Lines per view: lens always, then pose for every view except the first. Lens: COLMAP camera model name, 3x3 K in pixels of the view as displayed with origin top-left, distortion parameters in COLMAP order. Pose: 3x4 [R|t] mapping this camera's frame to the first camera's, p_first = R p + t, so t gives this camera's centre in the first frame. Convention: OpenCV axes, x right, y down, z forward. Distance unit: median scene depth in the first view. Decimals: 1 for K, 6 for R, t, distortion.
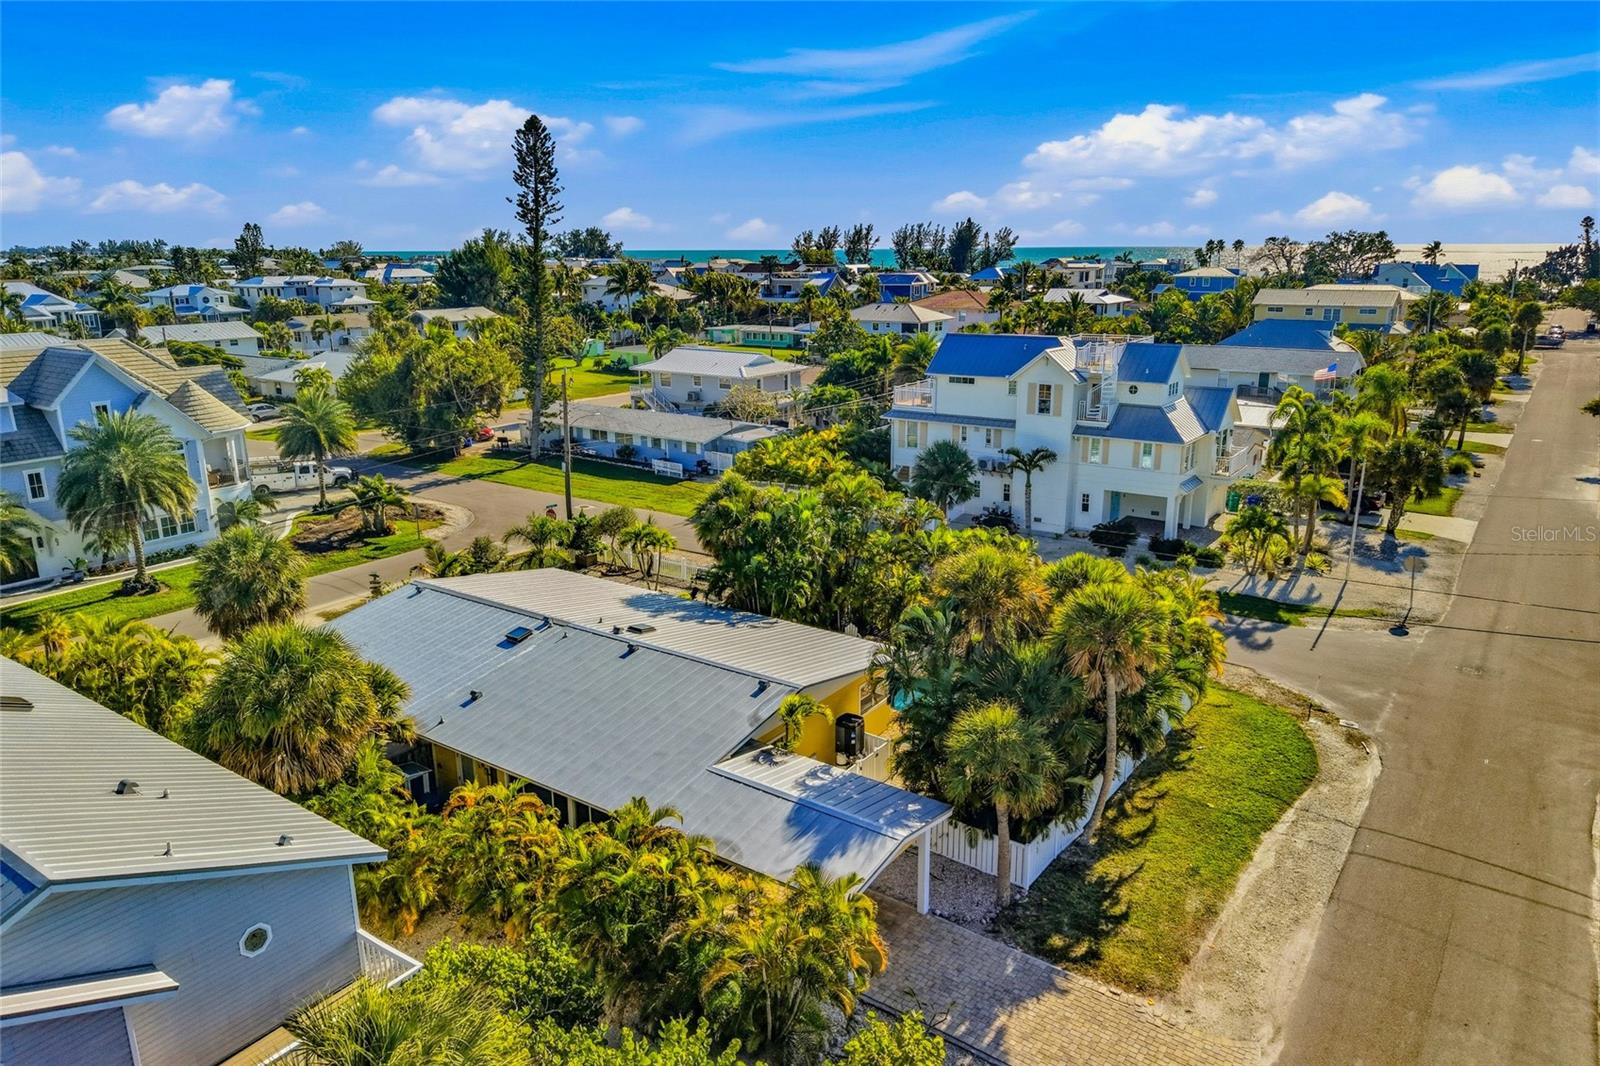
lens RADIAL K [[1070.0, 0, 800.0], [0, 1070.0, 533.0], [0, 0, 1]] dist [0.056691, -0.071792]
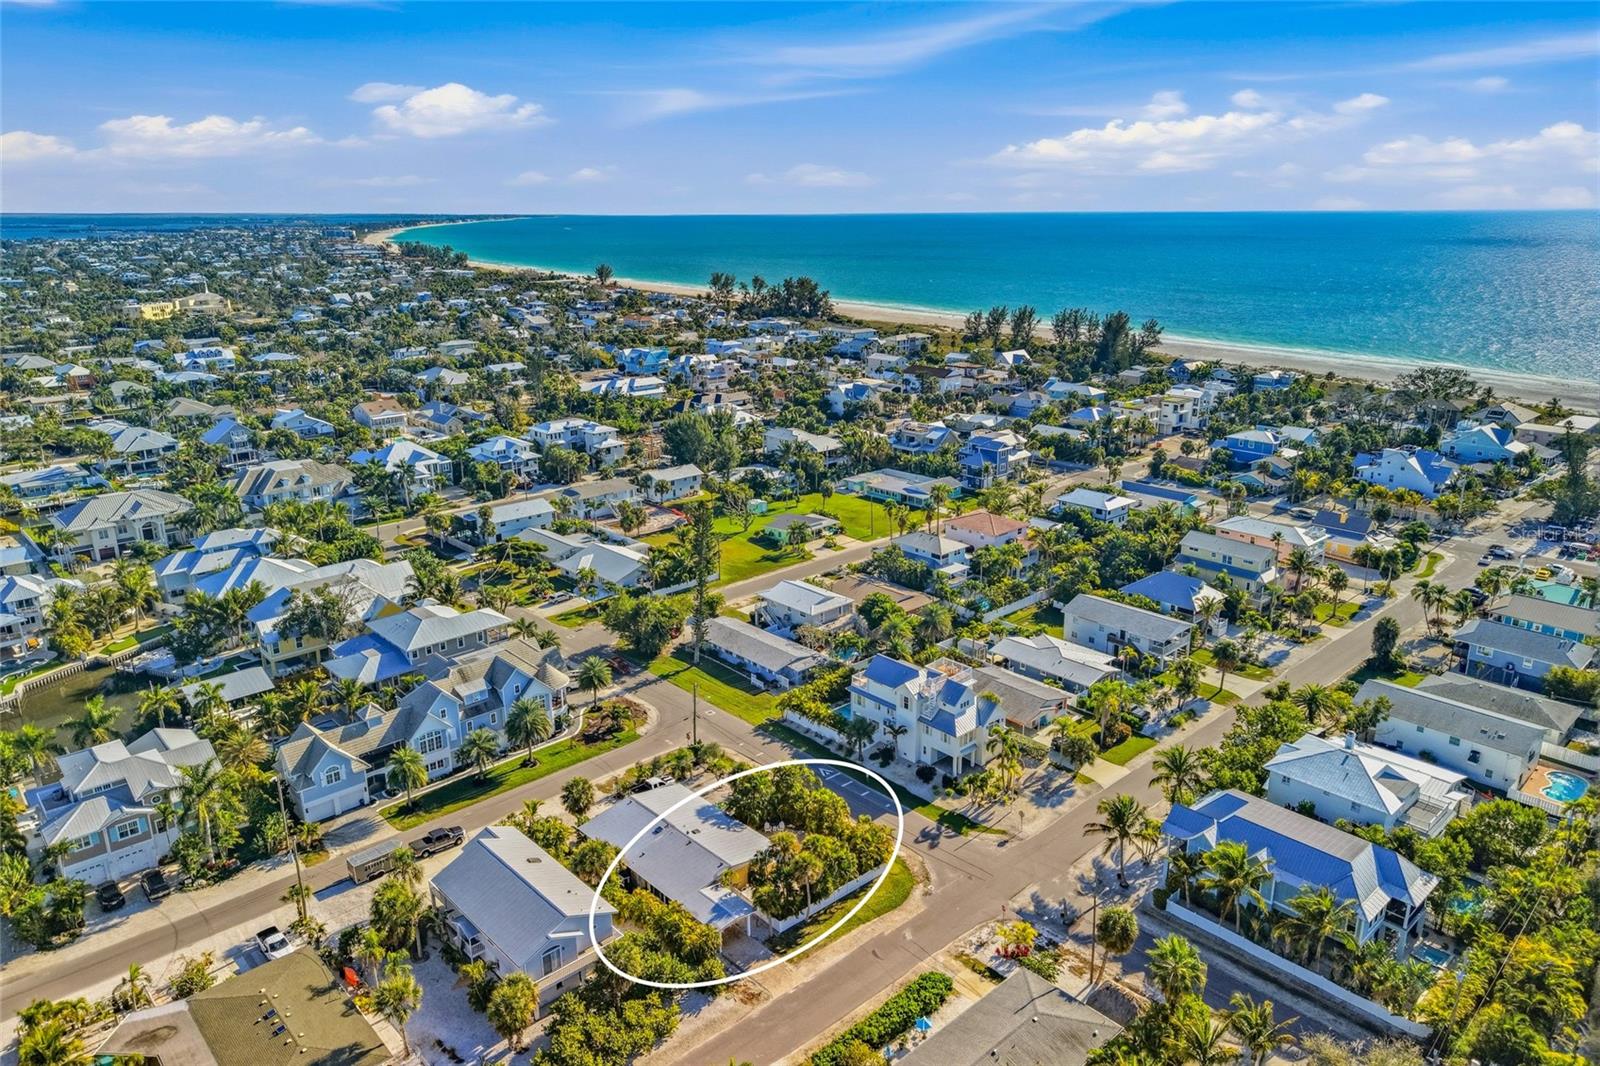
lens RADIAL K [[1070.0, 0, 800.0], [0, 1070.0, 533.0], [0, 0, 1]] dist [0.056691, -0.071792]
pose [[0.978576, 0.062378, -0.196209, 0.429226], [-0.055611, 0.997658, 0.039815, -0.556779], [0.198233, -0.028051, 0.979753, -1.203369]]
